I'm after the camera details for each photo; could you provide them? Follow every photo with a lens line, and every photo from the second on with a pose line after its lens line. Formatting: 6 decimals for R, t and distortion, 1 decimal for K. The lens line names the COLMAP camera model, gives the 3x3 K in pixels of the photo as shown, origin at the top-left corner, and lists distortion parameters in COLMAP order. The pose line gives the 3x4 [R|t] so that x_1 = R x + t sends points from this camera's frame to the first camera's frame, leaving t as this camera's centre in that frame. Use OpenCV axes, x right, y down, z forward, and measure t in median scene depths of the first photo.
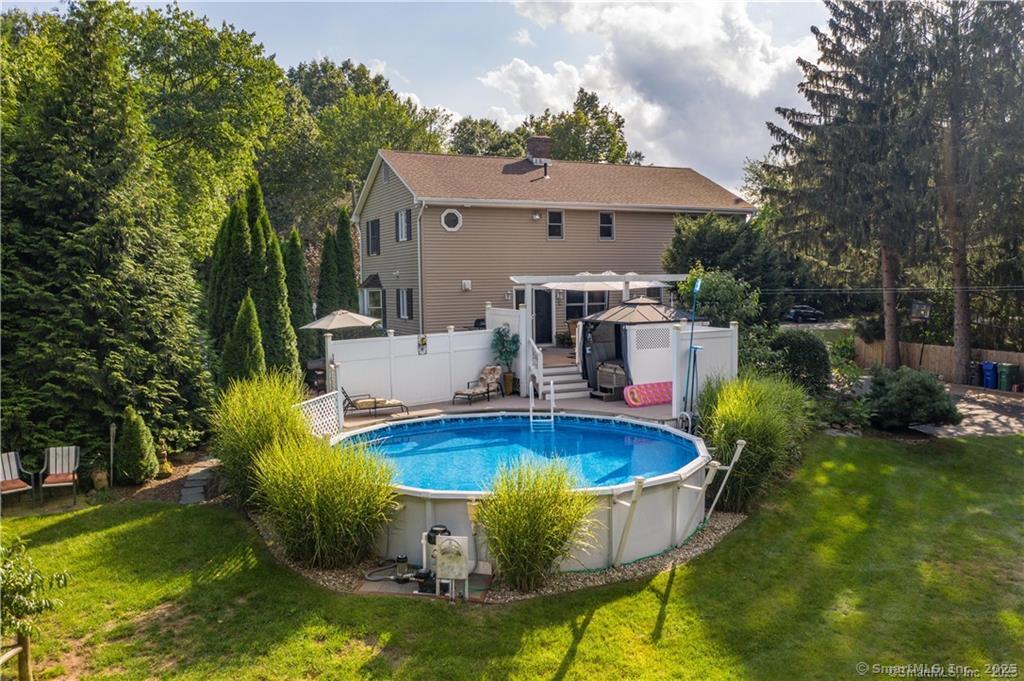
lens RADIAL K [[797.8, 0, 526.2], [0, 797.8, 337.2], [0, 0, 1]] dist [-0.019954, -0.008628]
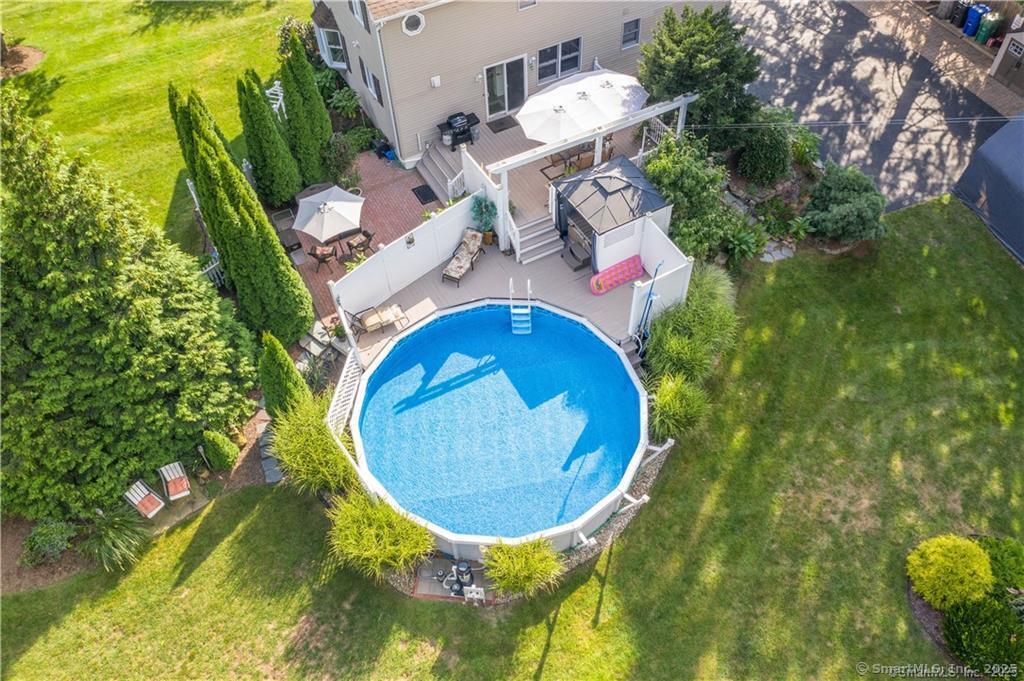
lens RADIAL K [[797.8, 0, 526.2], [0, 797.8, 337.2], [0, 0, 1]] dist [-0.019954, -0.008628]
pose [[0.998836, -0.040255, 0.026589, -0.008131], [0.007943, 0.680839, 0.732390, -1.163126], [-0.047585, -0.731326, 0.680366, 0.248187]]
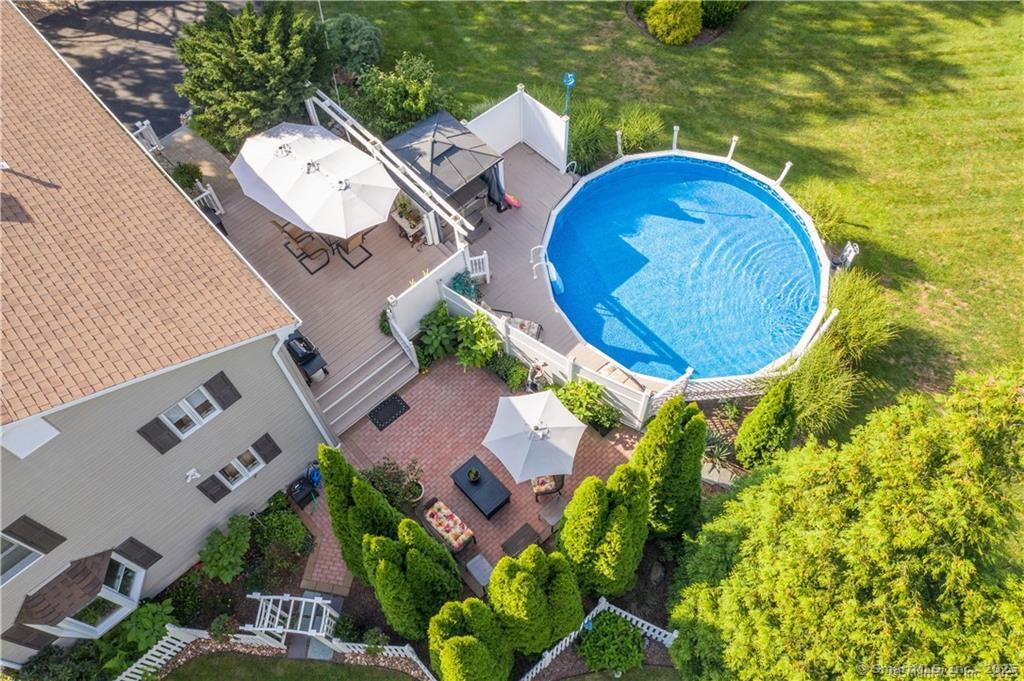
lens RADIAL K [[797.8, 0, 526.2], [0, 797.8, 337.2], [0, 0, 1]] dist [-0.019954, -0.008628]
pose [[-0.278495, -0.819464, 0.500919, -0.919151], [0.101030, 0.493664, 0.863764, -1.248609], [-0.955109, 0.291162, -0.054693, 1.746080]]
